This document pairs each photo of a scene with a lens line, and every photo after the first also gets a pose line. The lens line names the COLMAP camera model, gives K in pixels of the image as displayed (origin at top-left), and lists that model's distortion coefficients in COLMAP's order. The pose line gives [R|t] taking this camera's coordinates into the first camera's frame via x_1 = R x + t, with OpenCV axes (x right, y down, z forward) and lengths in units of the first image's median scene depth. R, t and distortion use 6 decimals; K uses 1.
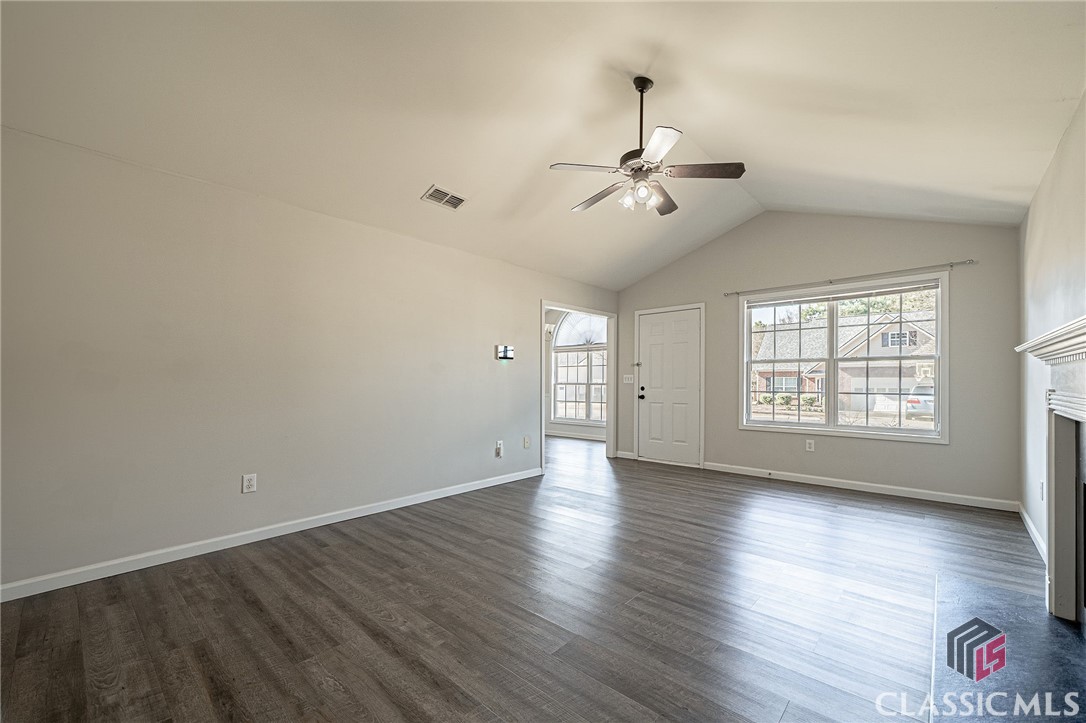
lens RADIAL K [[420.5, 0, 546.8], [0, 420.5, 358.0], [0, 0, 1]] dist [0.000360, -0.000325]
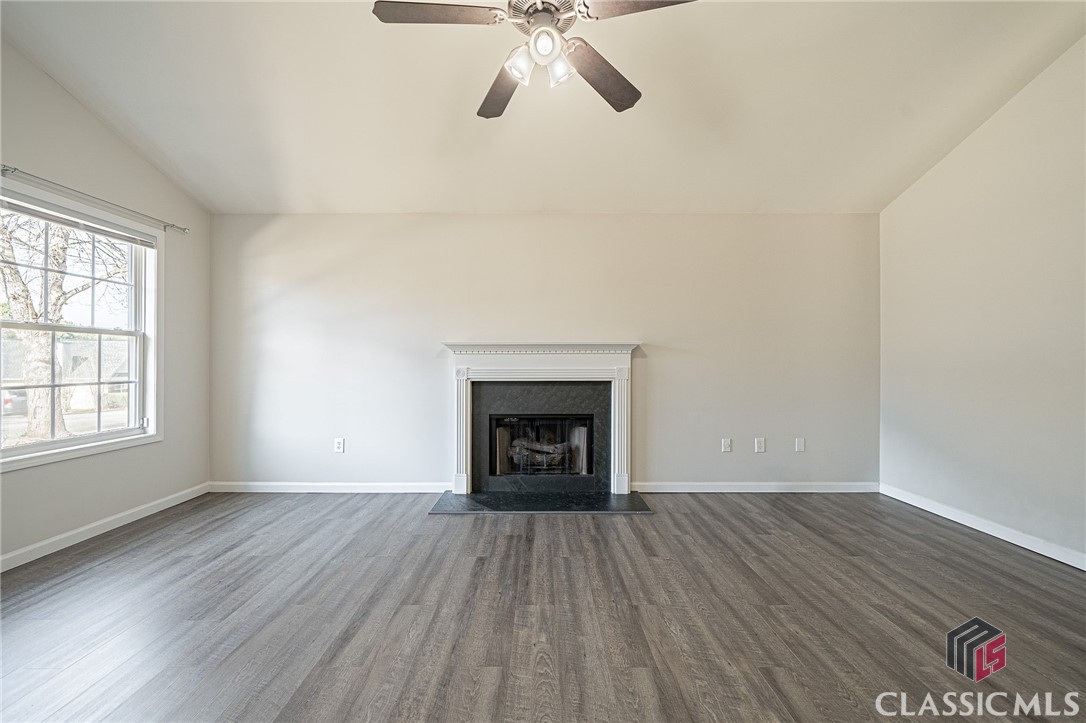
lens RADIAL K [[420.5, 0, 546.8], [0, 420.5, 358.0], [0, 0, 1]] dist [0.000360, -0.000325]
pose [[-0.683814, 0.013349, 0.729534, -0.215713], [-0.038369, 0.997791, -0.054223, 0.075292], [-0.728647, -0.065070, -0.681792, 1.312677]]
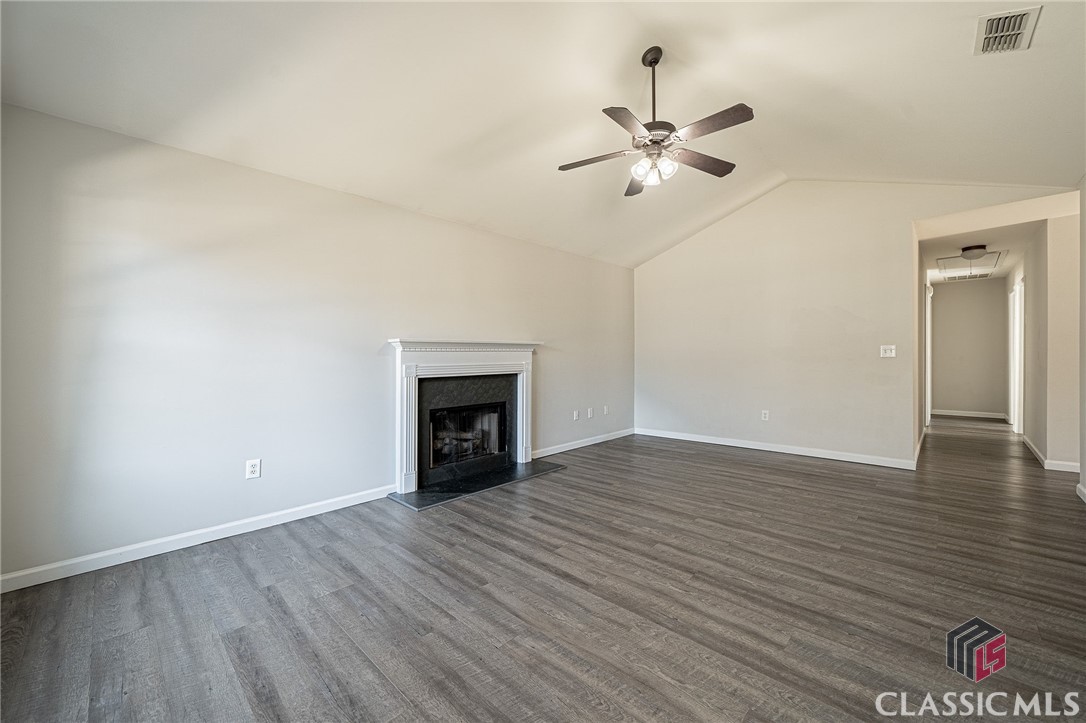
lens RADIAL K [[420.5, 0, 546.8], [0, 420.5, 358.0], [0, 0, 1]] dist [0.000360, -0.000325]
pose [[-0.999790, 0.017165, 0.011215, 0.412181], [0.016489, 0.998190, -0.057835, 0.102178], [-0.012187, -0.057638, -0.998263, 1.842636]]
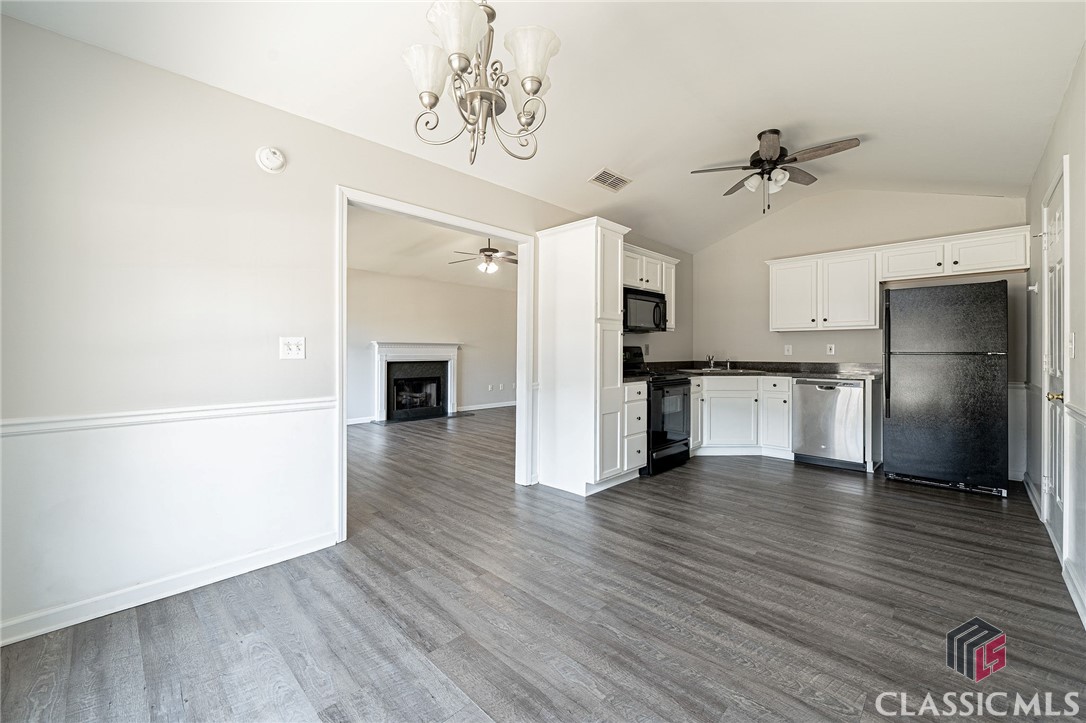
lens RADIAL K [[420.5, 0, 546.8], [0, 420.5, 358.0], [0, 0, 1]] dist [0.000360, -0.000325]
pose [[-0.999946, 0.009033, 0.005052, -0.080187], [0.008778, 0.998789, -0.048415, 0.181517], [-0.005483, -0.048368, -0.998815, 2.911924]]
